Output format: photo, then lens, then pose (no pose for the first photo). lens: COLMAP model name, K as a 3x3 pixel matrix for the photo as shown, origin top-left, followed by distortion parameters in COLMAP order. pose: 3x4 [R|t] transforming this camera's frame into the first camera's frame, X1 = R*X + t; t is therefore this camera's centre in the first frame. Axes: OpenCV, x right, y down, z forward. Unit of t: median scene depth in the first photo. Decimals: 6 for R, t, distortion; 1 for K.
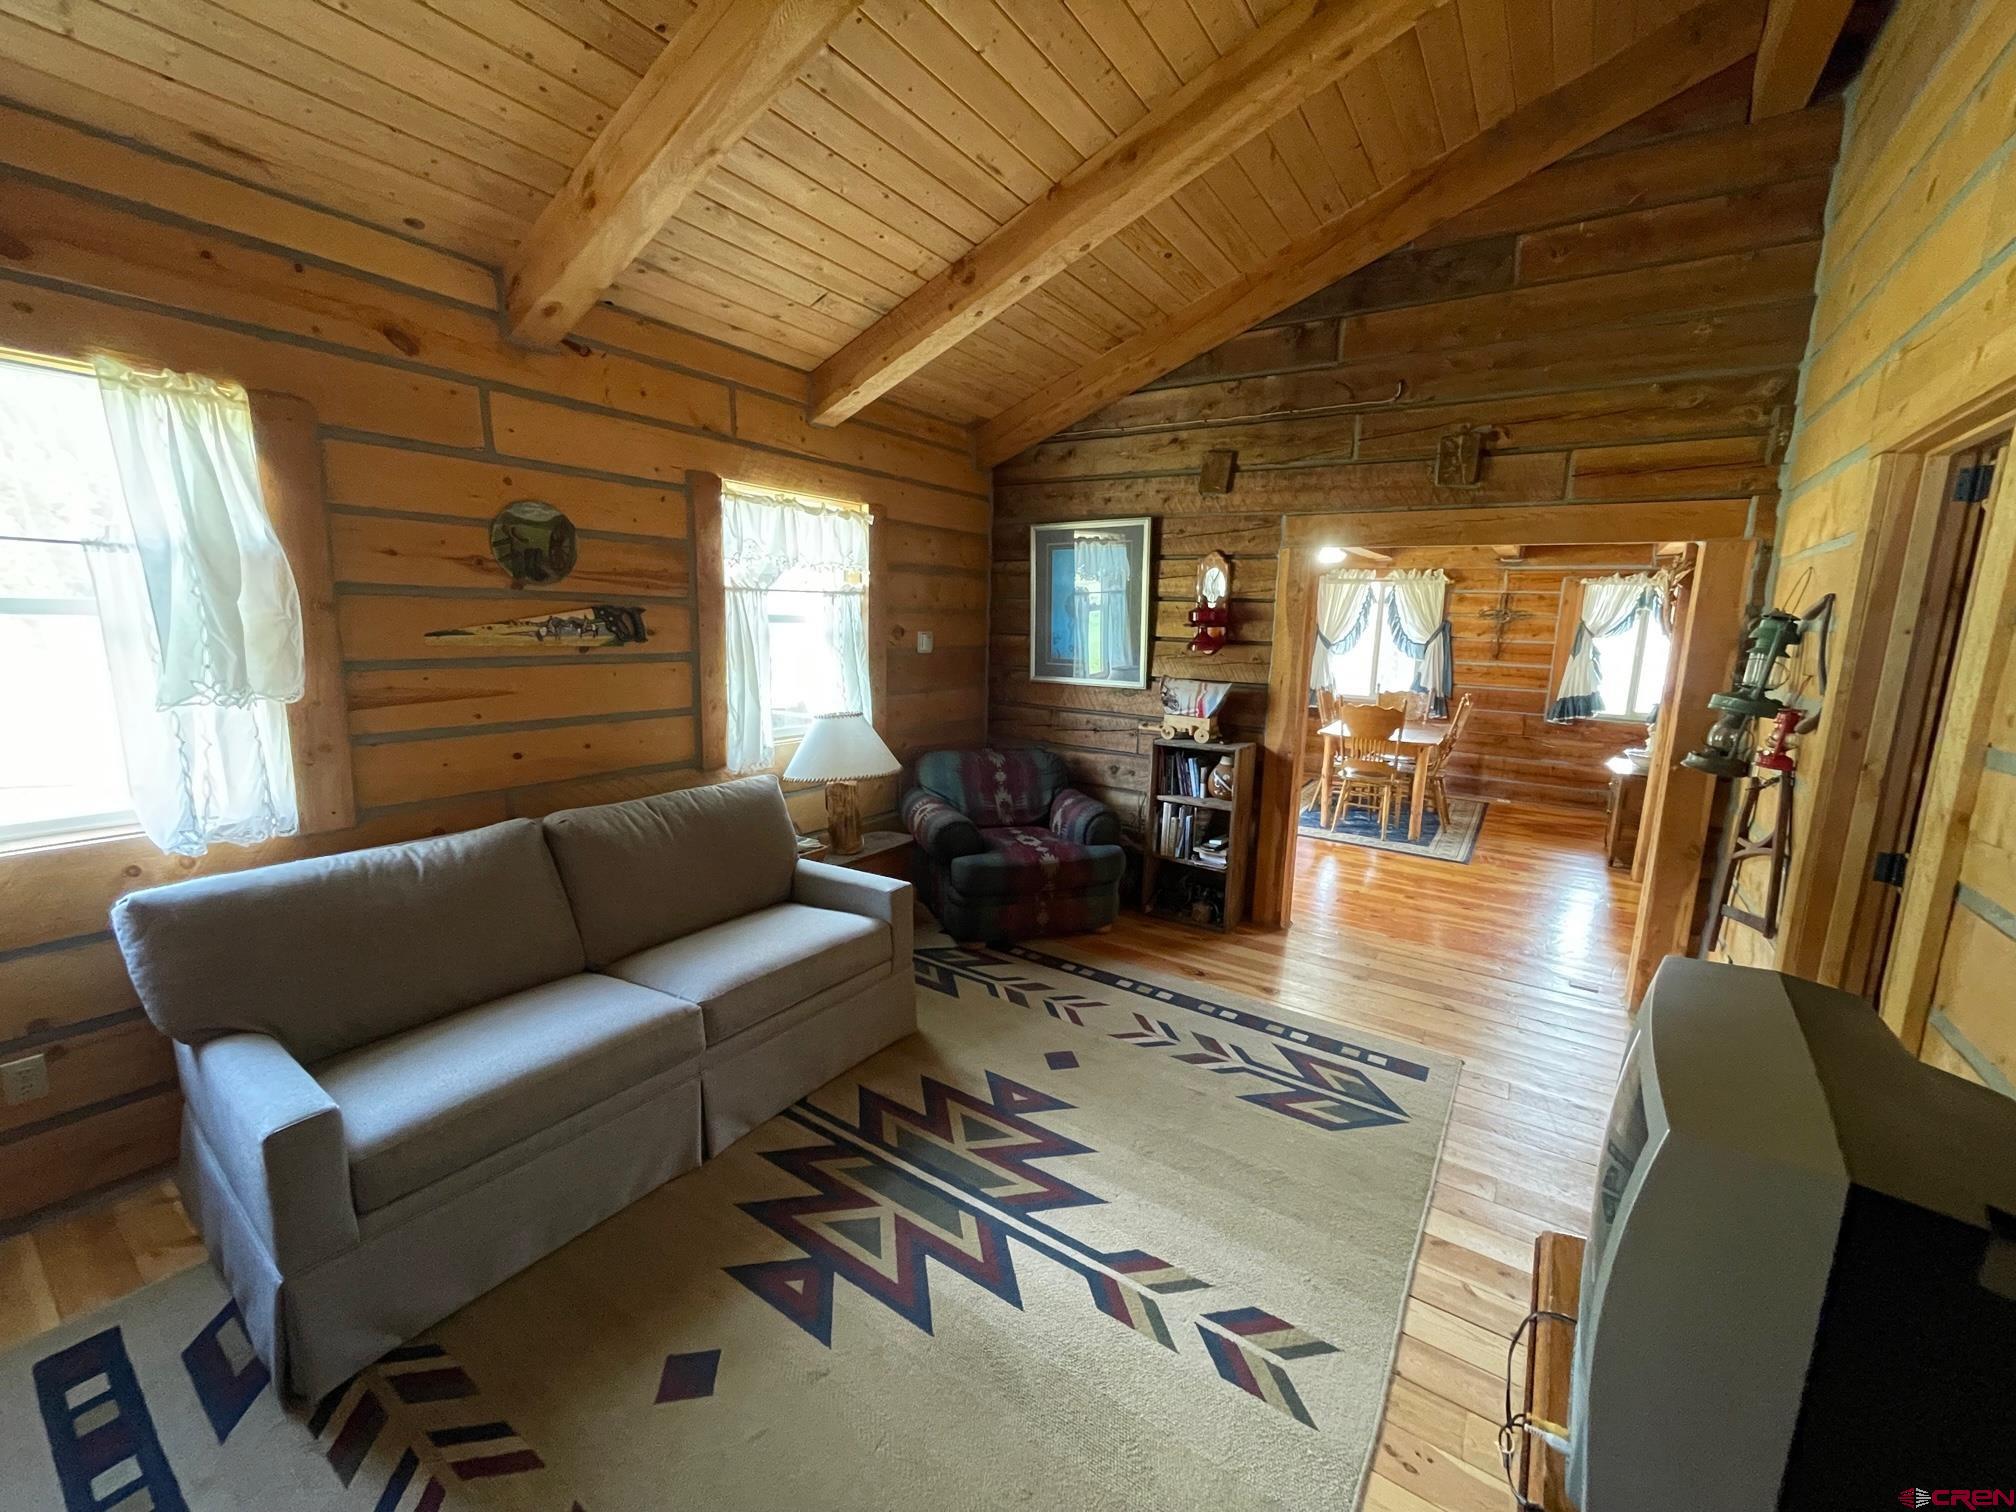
lens RADIAL K [[811.5, 0, 1013.2], [0, 811.5, 758.2], [0, 0, 1]] dist [-0.002631, 0.000363]
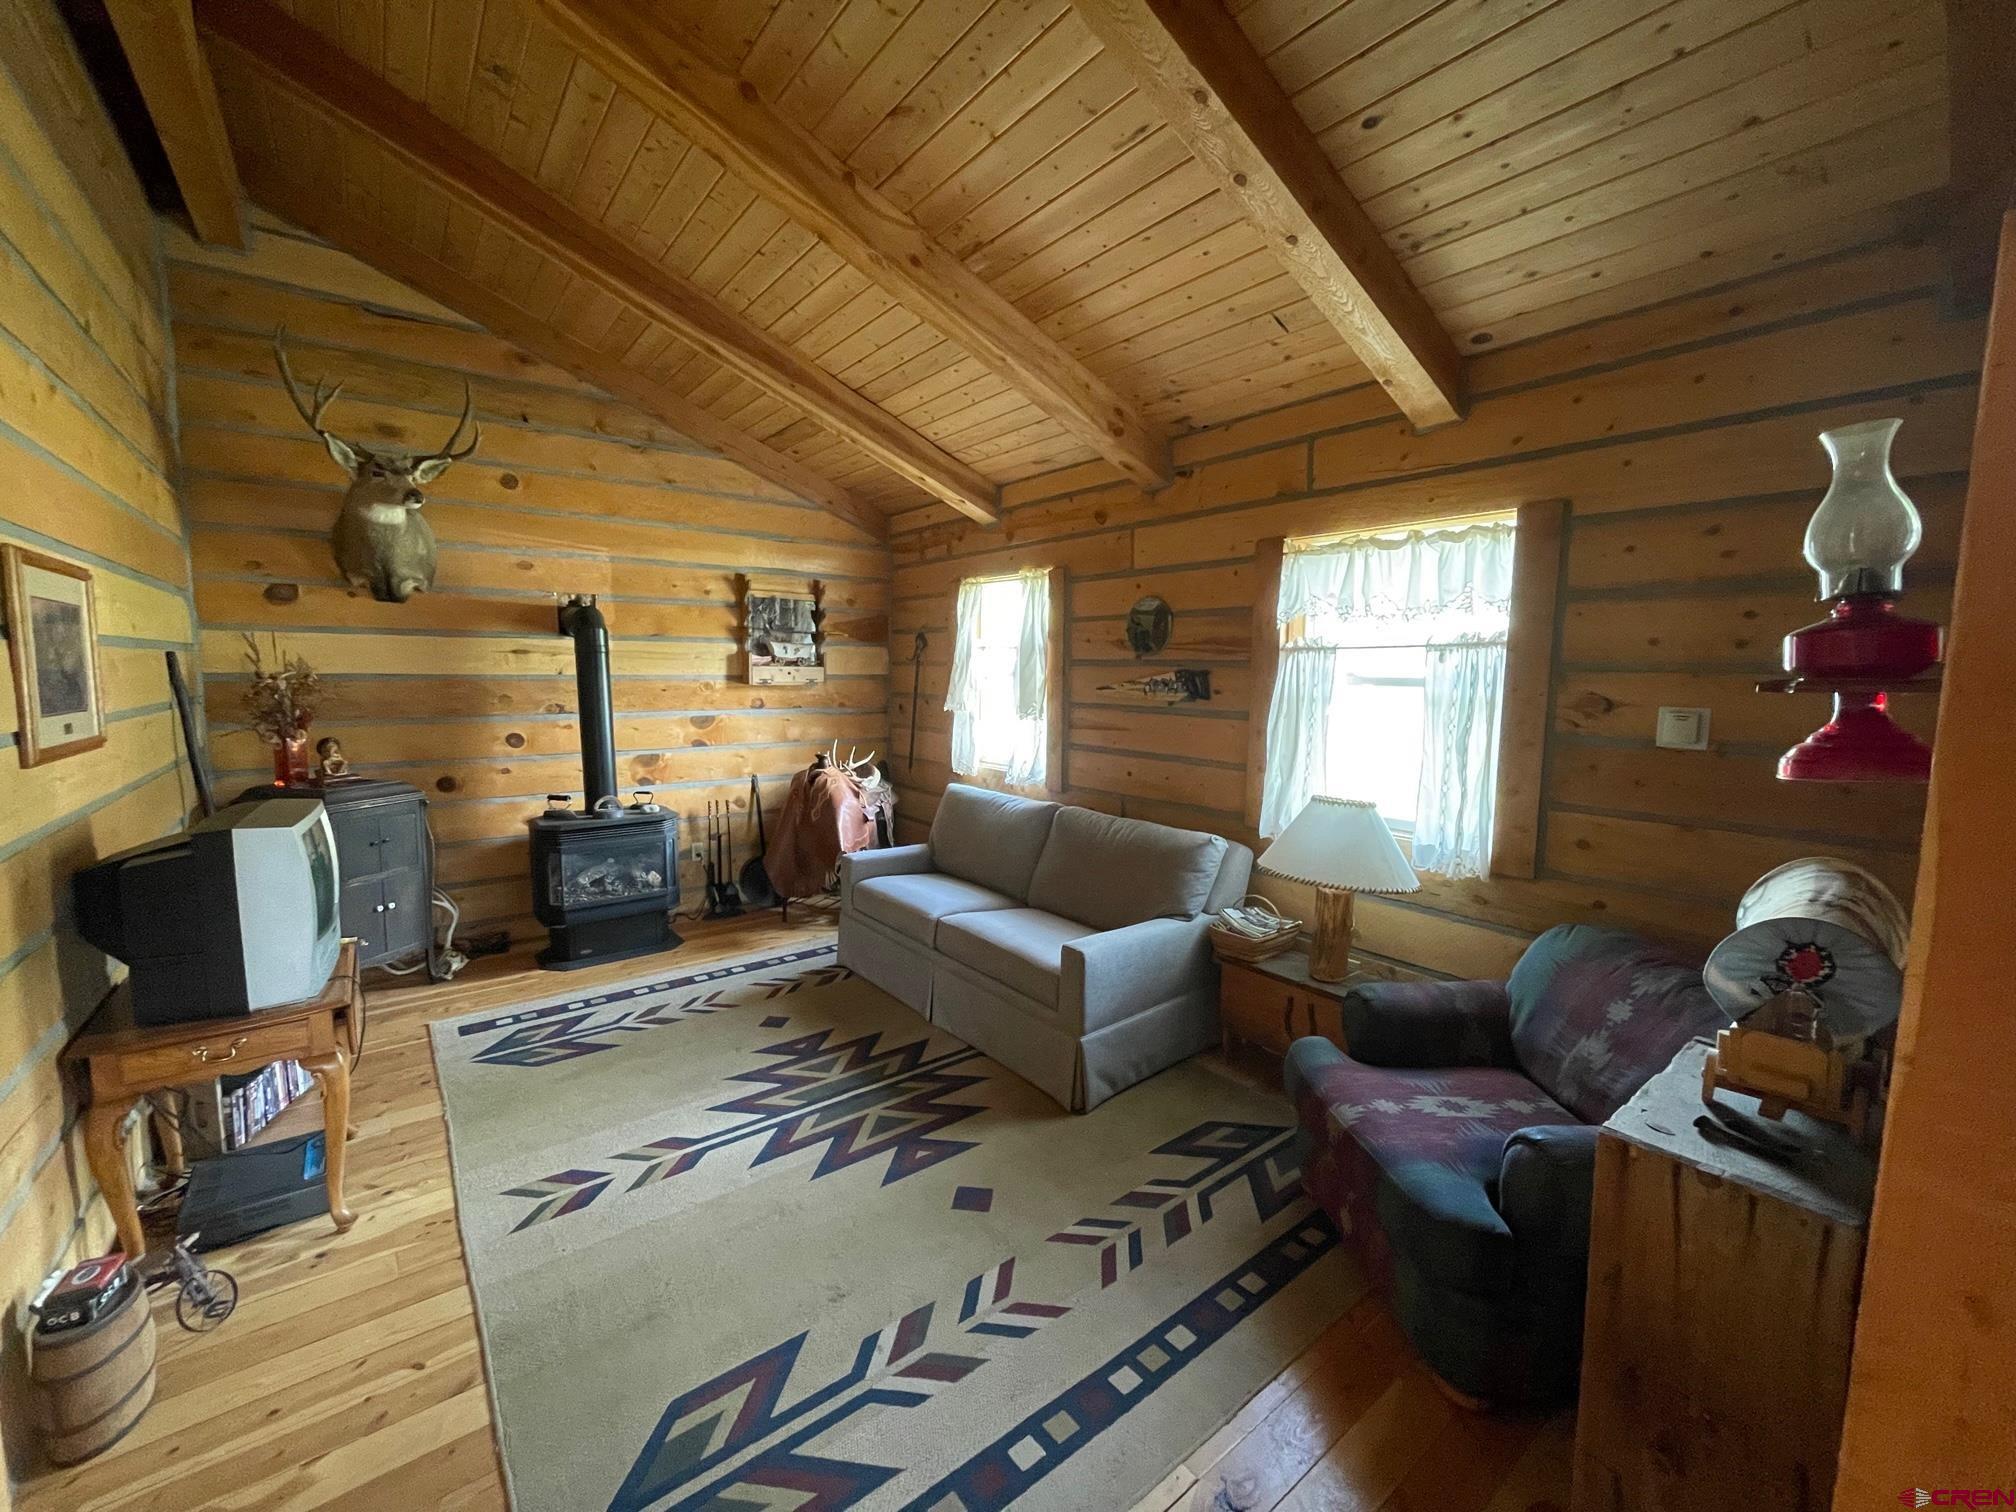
lens RADIAL K [[811.5, 0, 1012.9], [0, 811.5, 758.3], [0, 0, 1]] dist [-0.002631, 0.000363]
pose [[-0.304752, 0.073177, -0.949616, 0.958143], [-0.184322, 0.973663, 0.134183, -0.216506], [0.934426, 0.215928, -0.283238, 1.415077]]
